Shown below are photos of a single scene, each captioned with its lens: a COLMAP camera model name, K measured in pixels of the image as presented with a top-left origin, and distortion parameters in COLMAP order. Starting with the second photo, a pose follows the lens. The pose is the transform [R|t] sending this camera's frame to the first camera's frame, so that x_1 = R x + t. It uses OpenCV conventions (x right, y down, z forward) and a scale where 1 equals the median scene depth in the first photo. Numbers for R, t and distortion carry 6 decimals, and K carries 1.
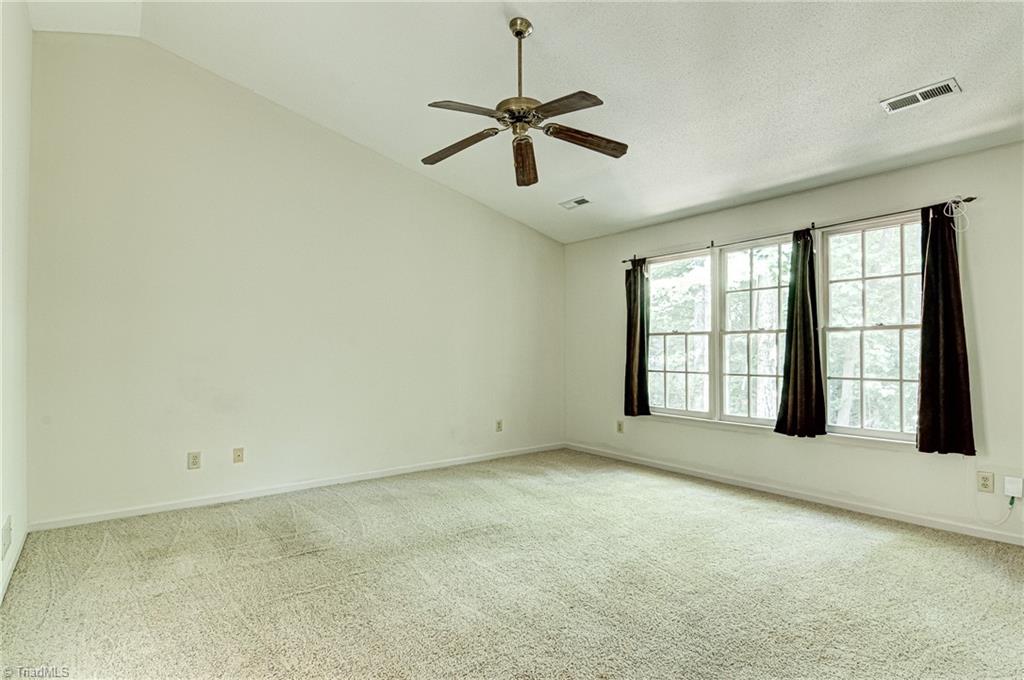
lens RADIAL K [[542.1, 0, 512.0], [0, 542.1, 340.0], [0, 0, 1]] dist [-0.002672, -0.000497]
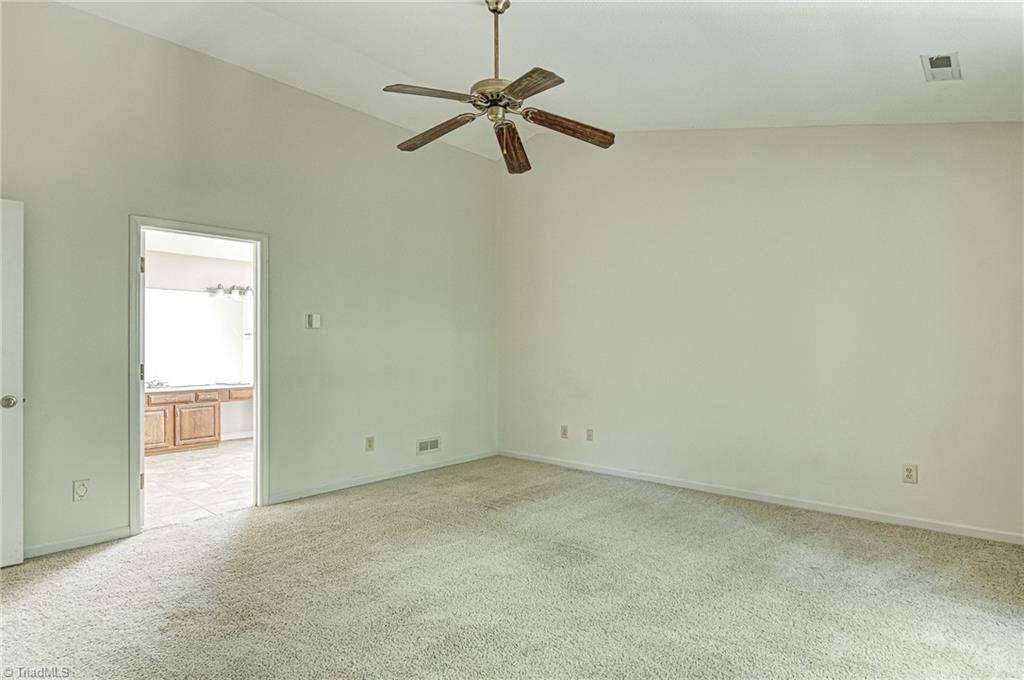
lens RADIAL K [[542.1, 0, 512.0], [0, 542.1, 340.0], [0, 0, 1]] dist [-0.002672, -0.000497]
pose [[0.185817, -0.010049, -0.982533, 0.824976], [0.018051, 0.999814, -0.006812, 0.005199], [0.982419, -0.016470, 0.185964, 0.749801]]
